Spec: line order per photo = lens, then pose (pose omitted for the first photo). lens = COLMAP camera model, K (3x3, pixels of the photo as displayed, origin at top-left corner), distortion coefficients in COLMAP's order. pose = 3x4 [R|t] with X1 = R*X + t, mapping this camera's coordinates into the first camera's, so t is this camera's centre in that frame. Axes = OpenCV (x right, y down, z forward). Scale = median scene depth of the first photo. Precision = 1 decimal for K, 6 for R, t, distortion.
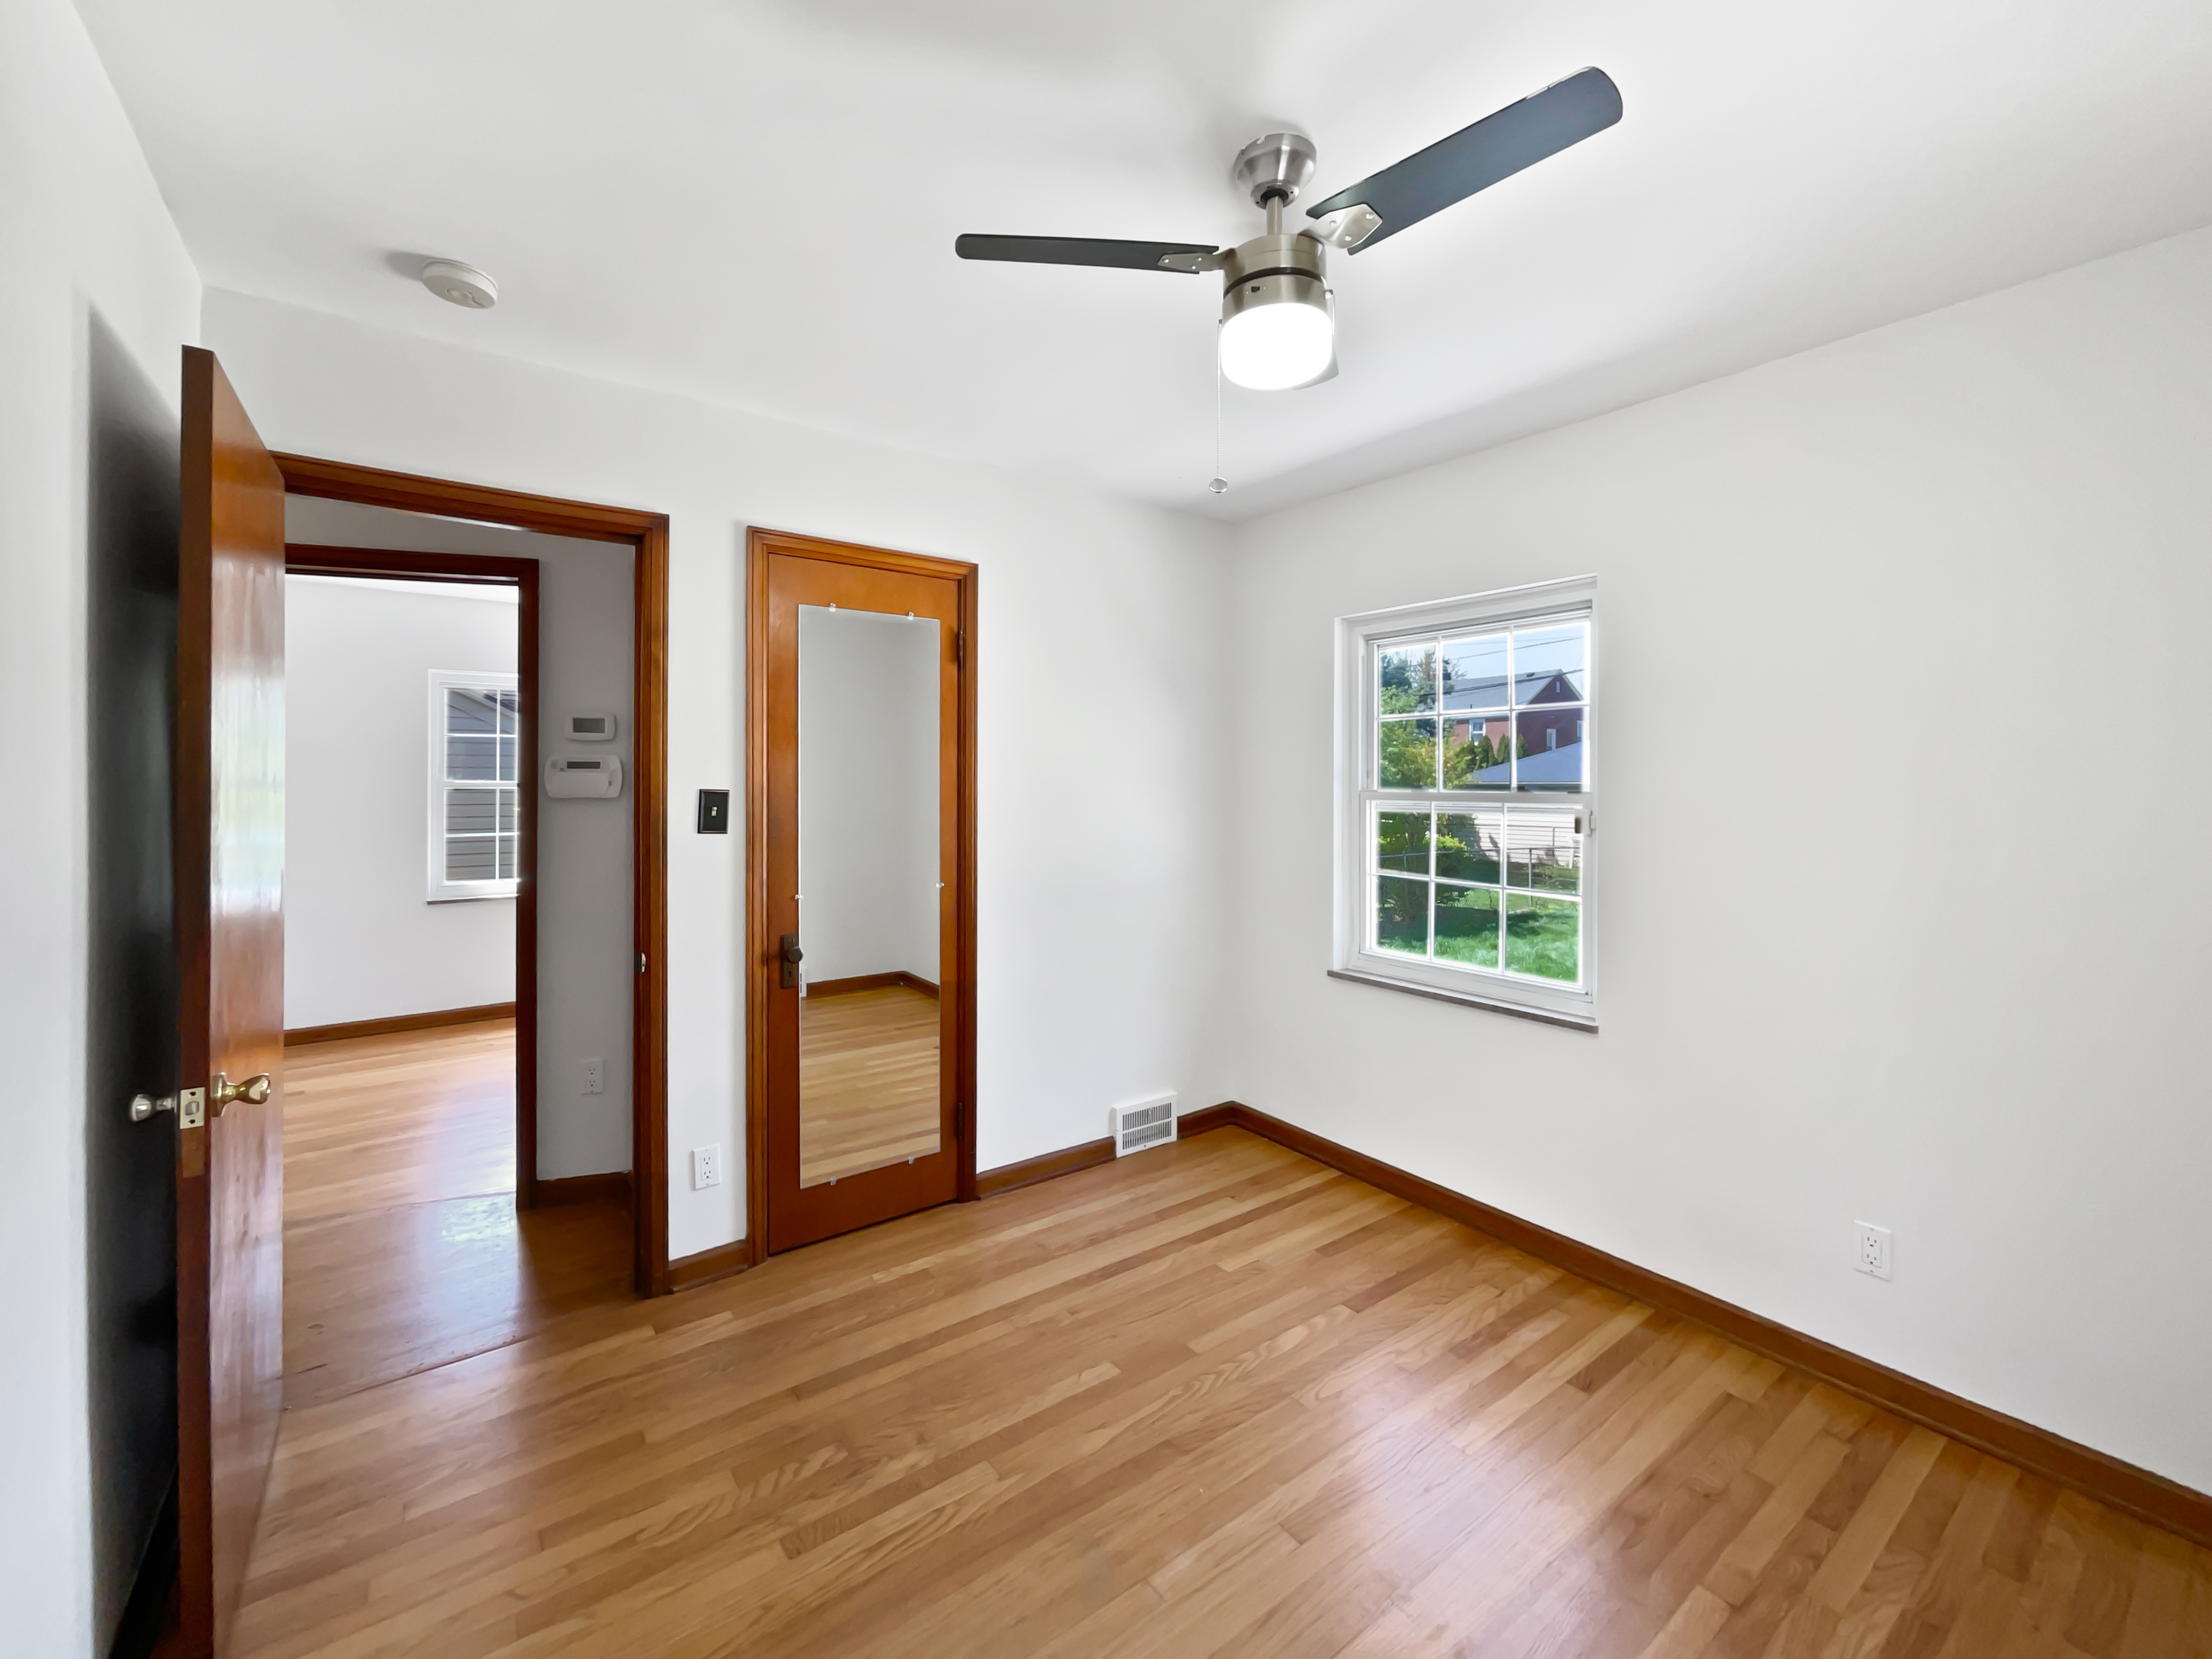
lens RADIAL K [[902.5, 0, 1102.0], [0, 902.5, 829.3], [0, 0, 1]] dist [0.000505, -0.000423]
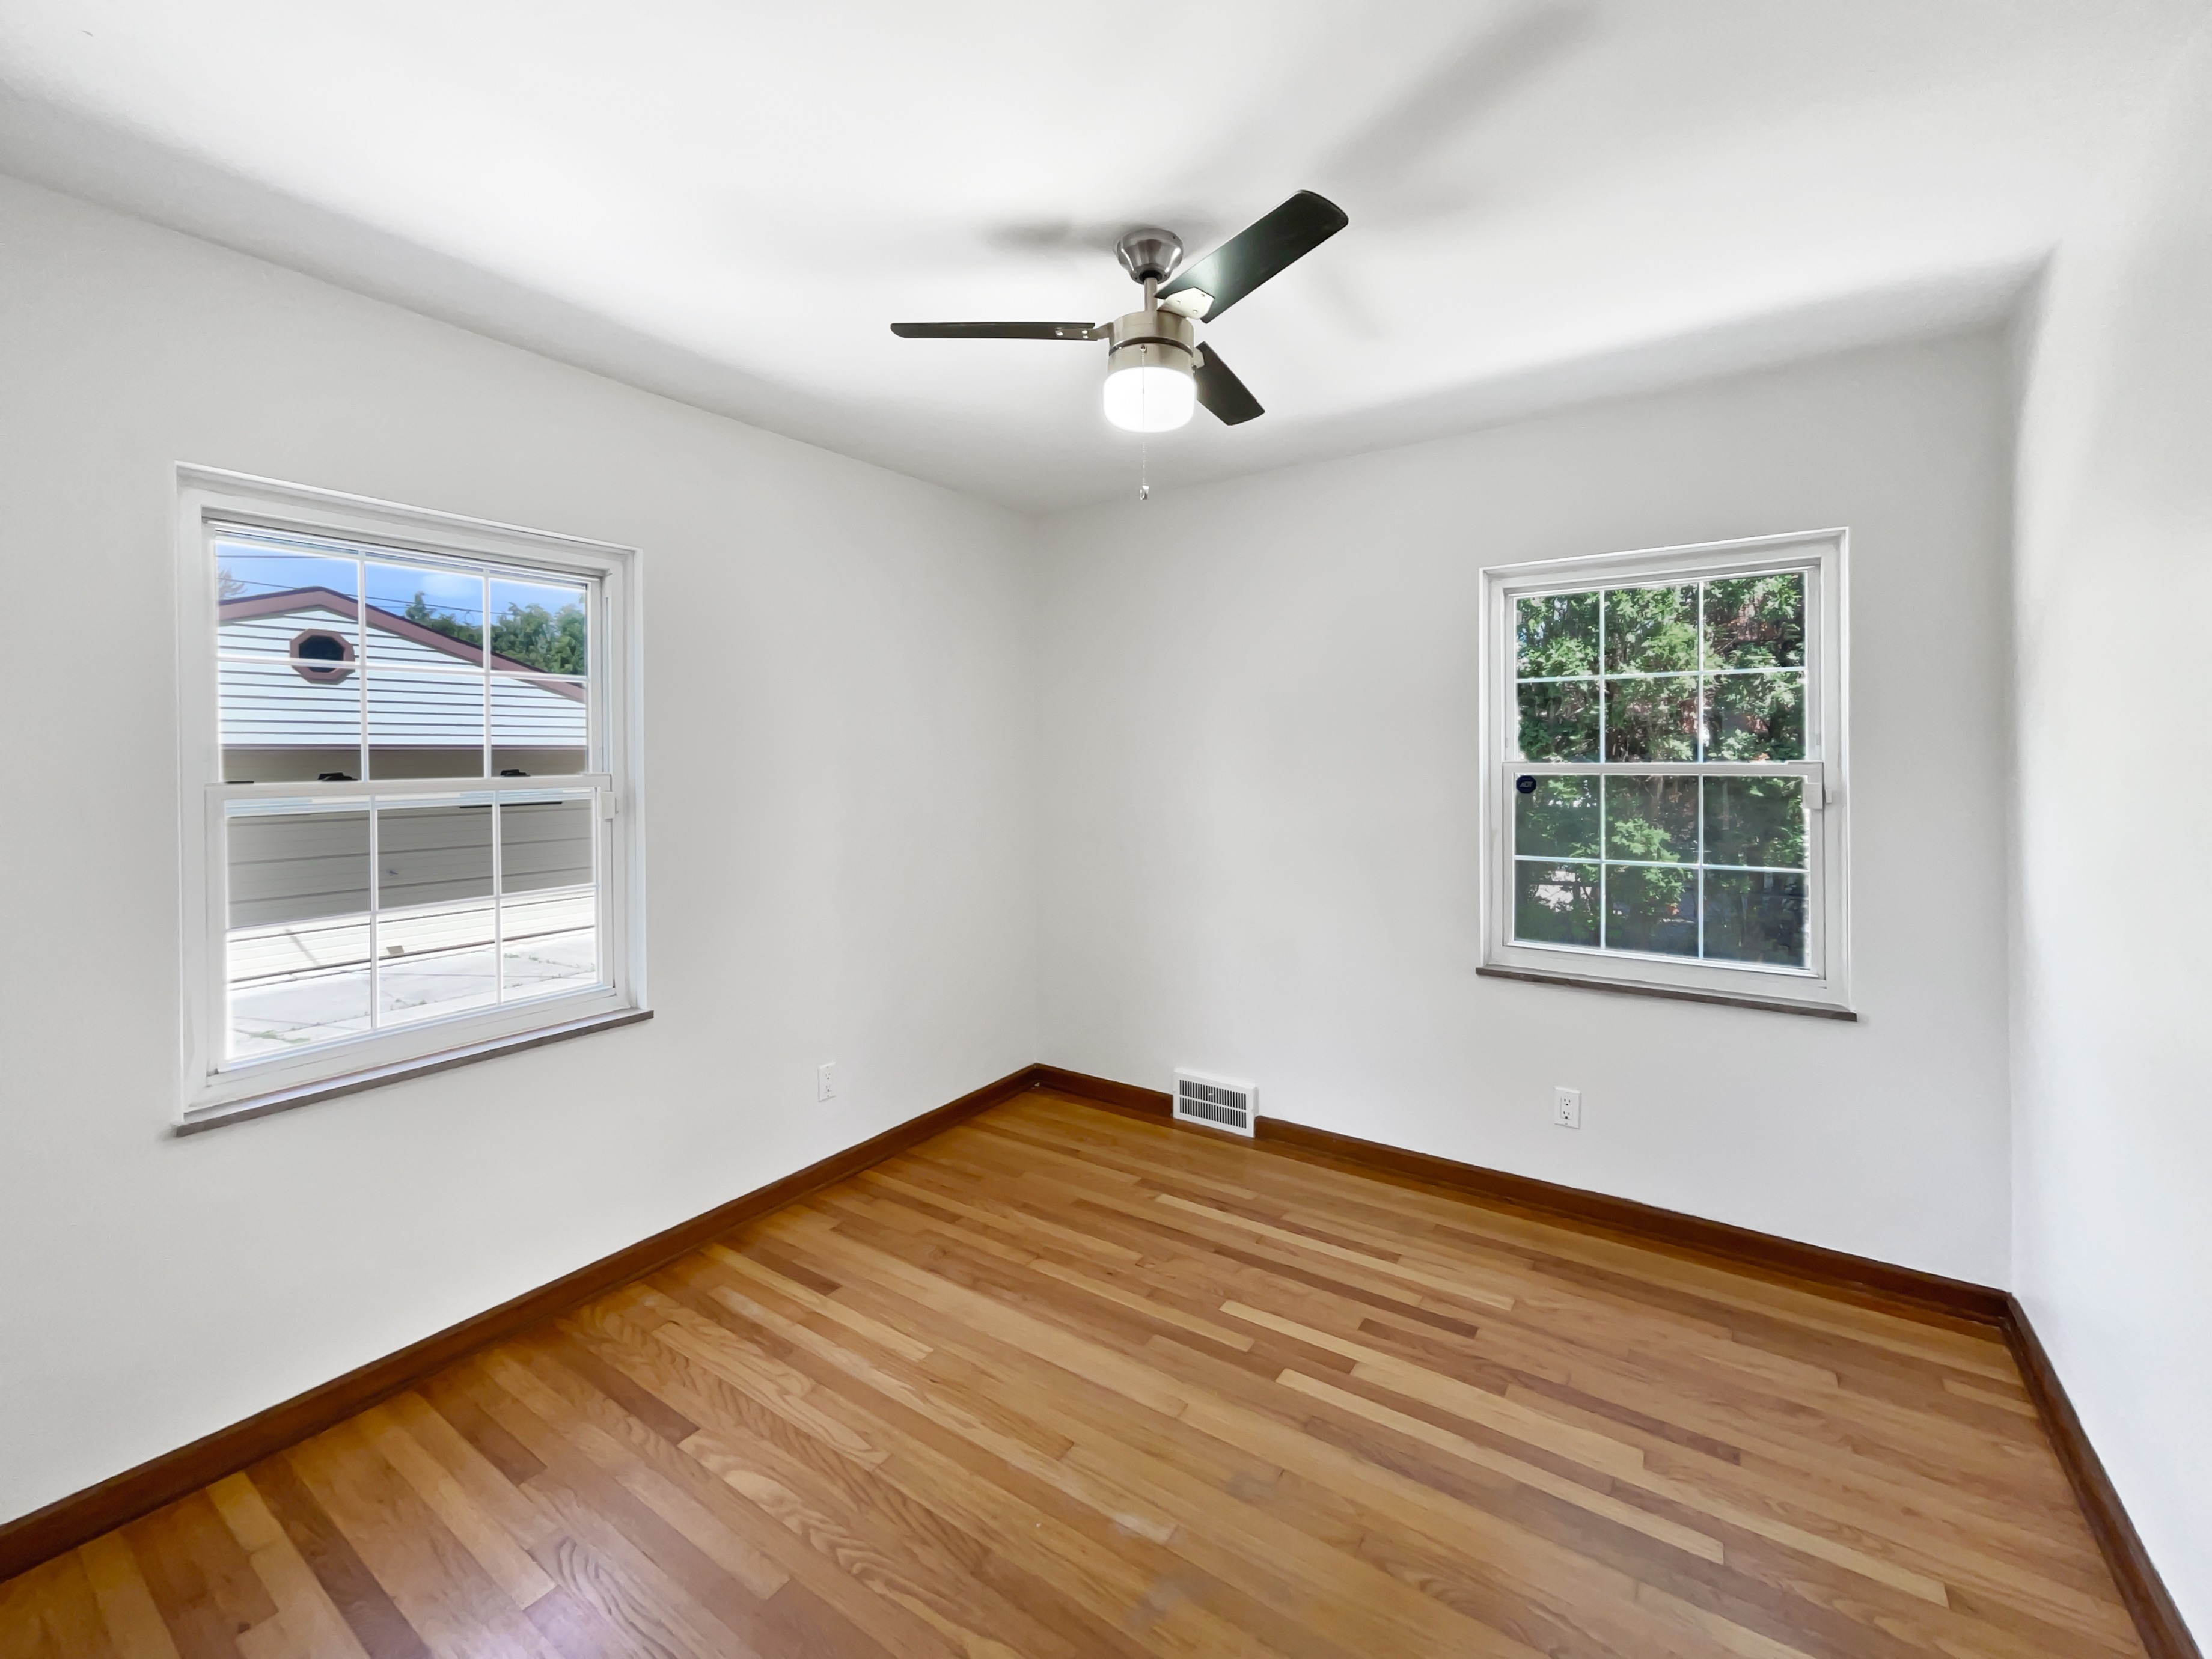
lens RADIAL K [[902.5, 0, 1104.5], [0, 902.5, 769.0], [0, 0, 1]] dist [0.000505, -0.000423]
pose [[-0.328808, -0.013279, 0.944303, -0.737198], [0.052842, 0.998076, 0.032435, -0.070251], [-0.942917, 0.060564, -0.327474, 1.123252]]
